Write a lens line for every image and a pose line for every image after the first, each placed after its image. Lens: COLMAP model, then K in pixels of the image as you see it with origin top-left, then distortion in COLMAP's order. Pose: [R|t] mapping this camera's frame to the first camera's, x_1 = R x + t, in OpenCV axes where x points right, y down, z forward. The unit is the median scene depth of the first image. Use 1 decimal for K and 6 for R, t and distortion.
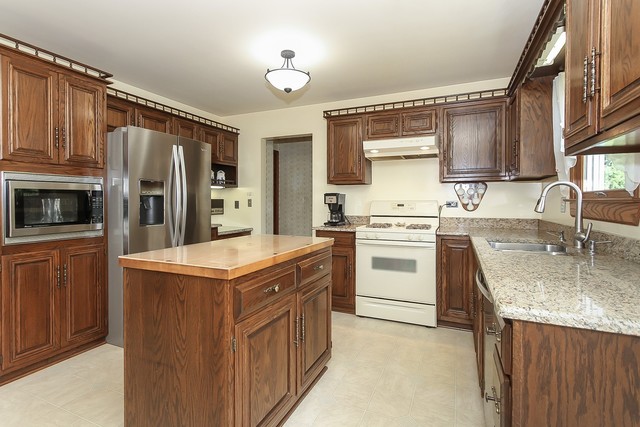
lens RADIAL K [[317.5, 0, 320.3], [0, 317.5, 202.6], [0, 0, 1]] dist [-0.000366, -0.000098]
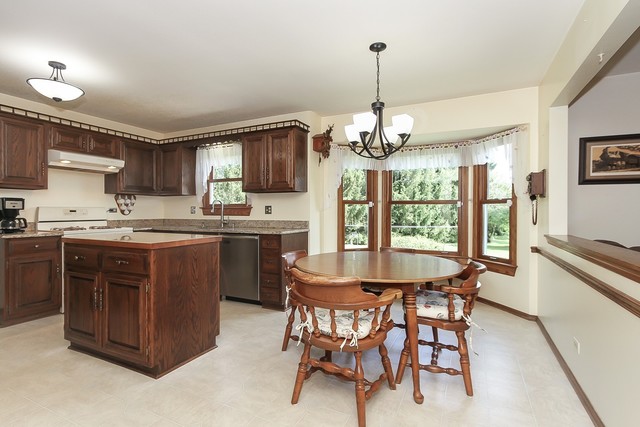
lens RADIAL K [[288.7, 0, 320.3], [0, 288.7, 212.0], [0, 0, 1]] dist [0.001440, 0.000127]
pose [[0.047656, -0.003853, 0.998856, -0.814957], [0.004669, 0.999982, 0.003635, 0.013234], [-0.998853, 0.004490, 0.047673, 0.075536]]
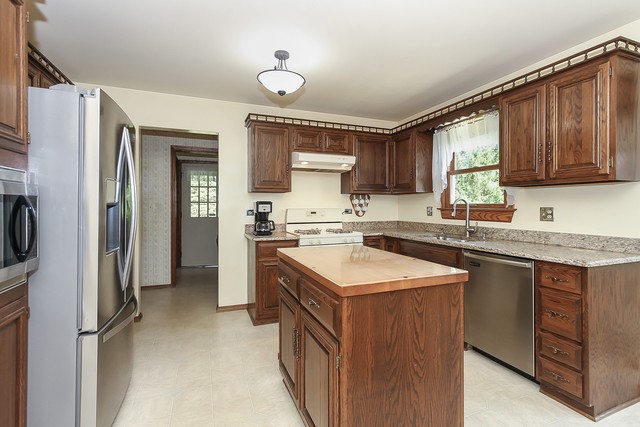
lens RADIAL K [[309.3, 0, 345.2], [0, 309.3, 205.7], [0, 0, 1]] dist [0.001626, 0.000492]
pose [[0.680878, 0.000376, 0.732397, -0.519296], [0.003959, 0.999983, -0.004194, -0.012880], [-0.732386, 0.005756, 0.680865, 0.194976]]
